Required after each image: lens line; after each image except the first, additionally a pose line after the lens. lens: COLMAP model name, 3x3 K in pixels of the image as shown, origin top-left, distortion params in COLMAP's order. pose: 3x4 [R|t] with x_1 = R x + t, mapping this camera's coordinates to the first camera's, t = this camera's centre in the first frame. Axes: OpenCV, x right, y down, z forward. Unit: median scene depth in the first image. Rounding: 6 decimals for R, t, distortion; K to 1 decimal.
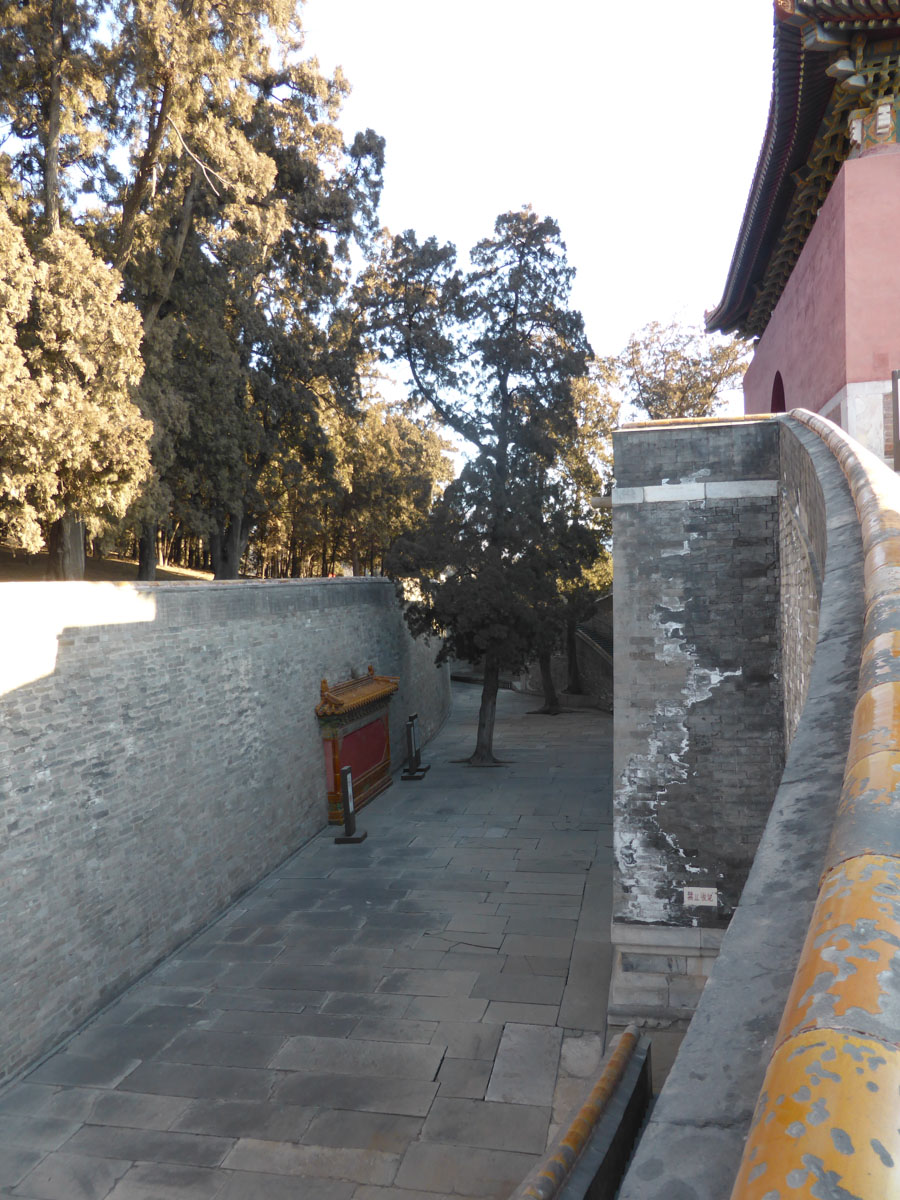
lens RADIAL K [[892.4, 0, 449.8], [0, 892.4, 601.3], [0, 0, 1]] dist [-0.080580, 0.140142]
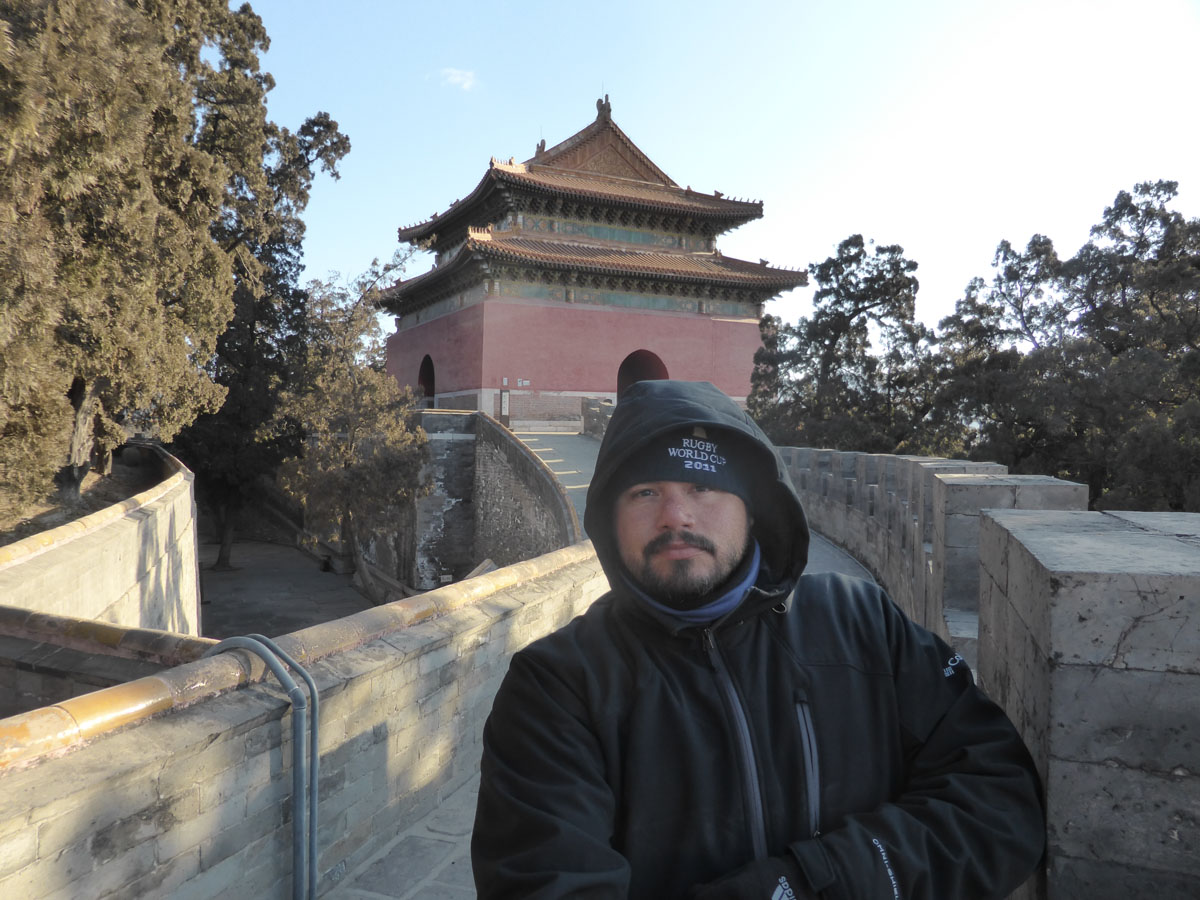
lens RADIAL K [[891.0, 0, 607.9], [0, 891.0, 453.2], [0, 0, 1]] dist [-0.040594, -0.002853]
pose [[0.752806, 0.034697, 0.657327, -0.955180], [-0.031080, 0.999370, -0.017157, -0.028529], [-0.657508, -0.007514, 0.753410, -1.171555]]
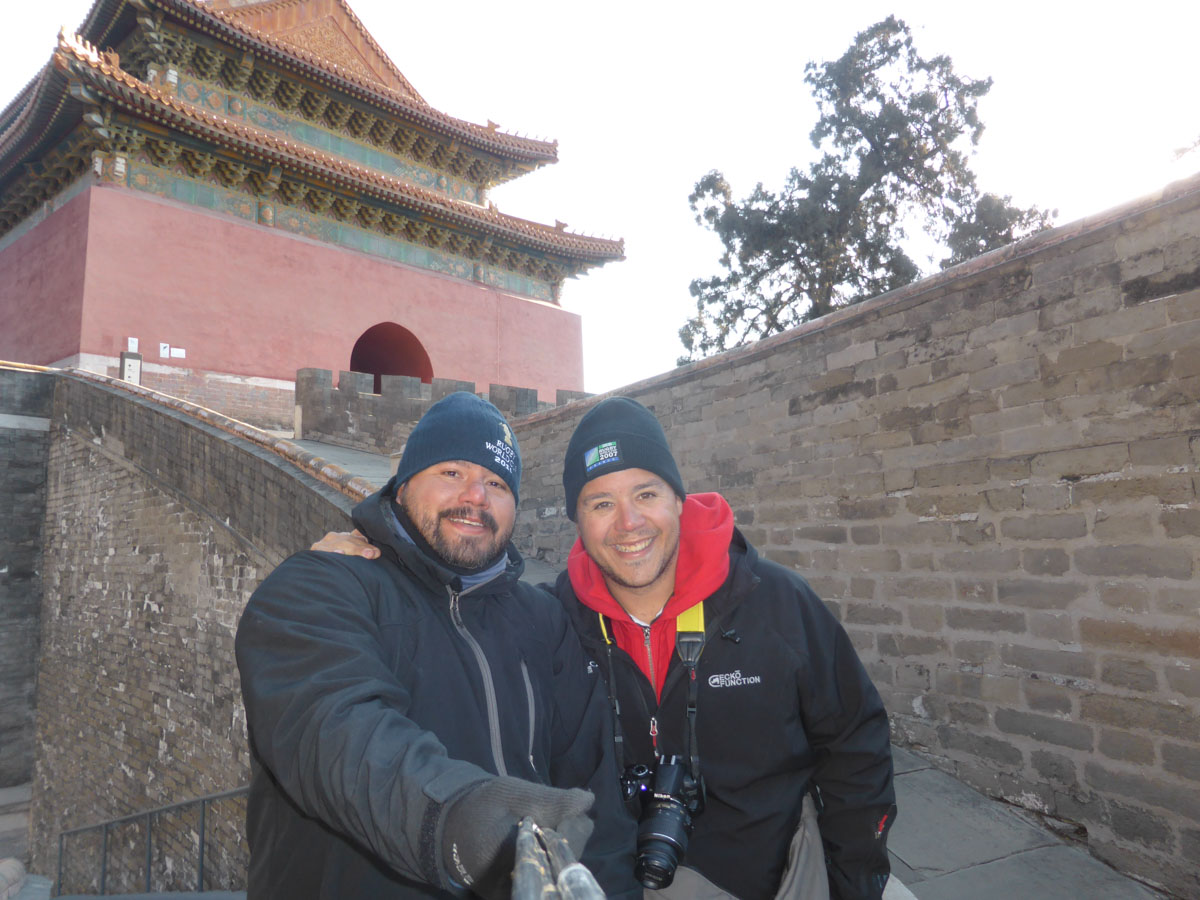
lens RADIAL K [[871.5, 0, 603.1], [0, 871.5, 463.7], [0, 0, 1]] dist [-0.014395, -0.022857]
pose [[0.464227, 0.107623, 0.879154, -0.269187], [0.004891, 0.992264, -0.124052, 0.066296], [-0.885703, 0.061889, 0.460109, -0.217802]]
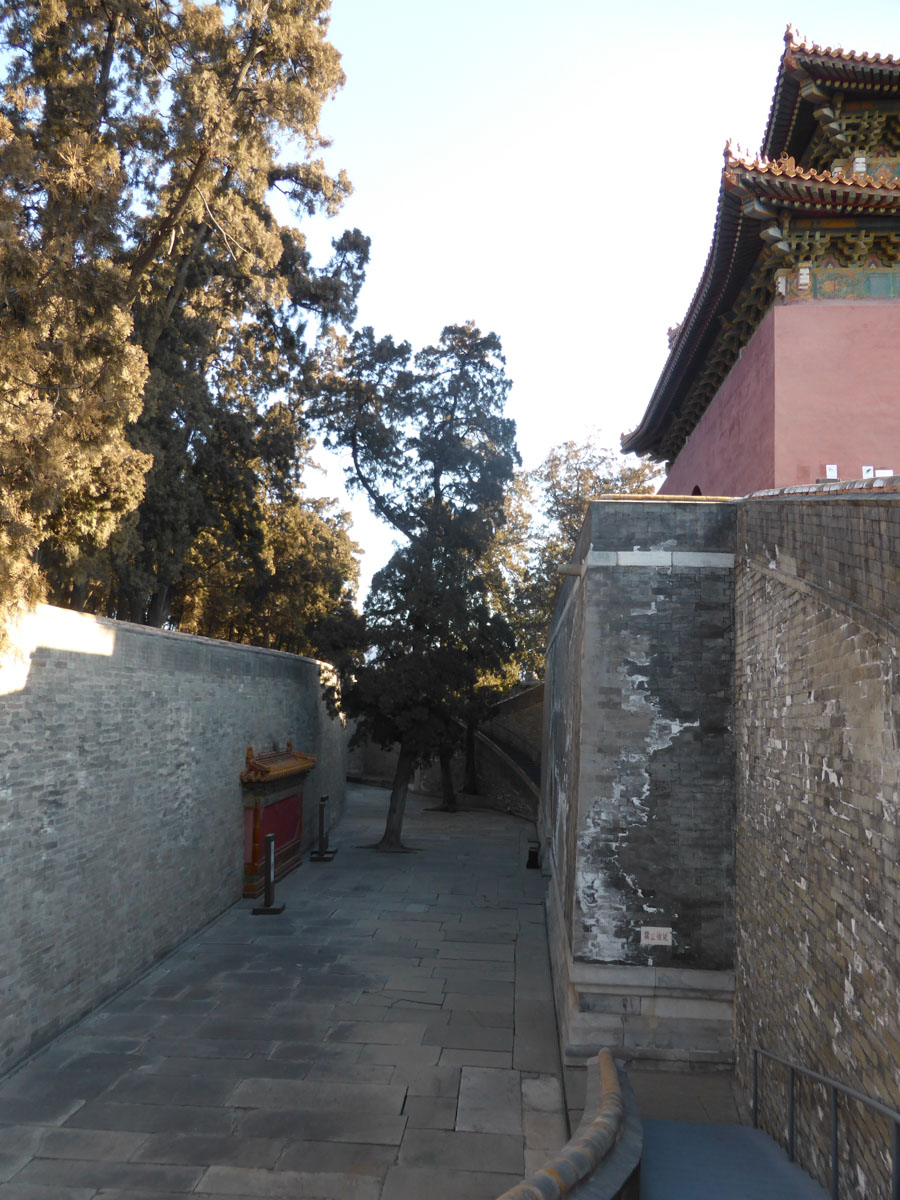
lens RADIAL K [[893.3, 0, 453.4], [0, 893.3, 599.1], [0, 0, 1]] dist [-0.070703, 0.117057]
pose [[0.987773, 0.078598, 0.134637, -0.102071], [-0.060086, 0.988826, -0.136428, 0.074095], [-0.143855, 0.126670, 0.981458, -0.043597]]
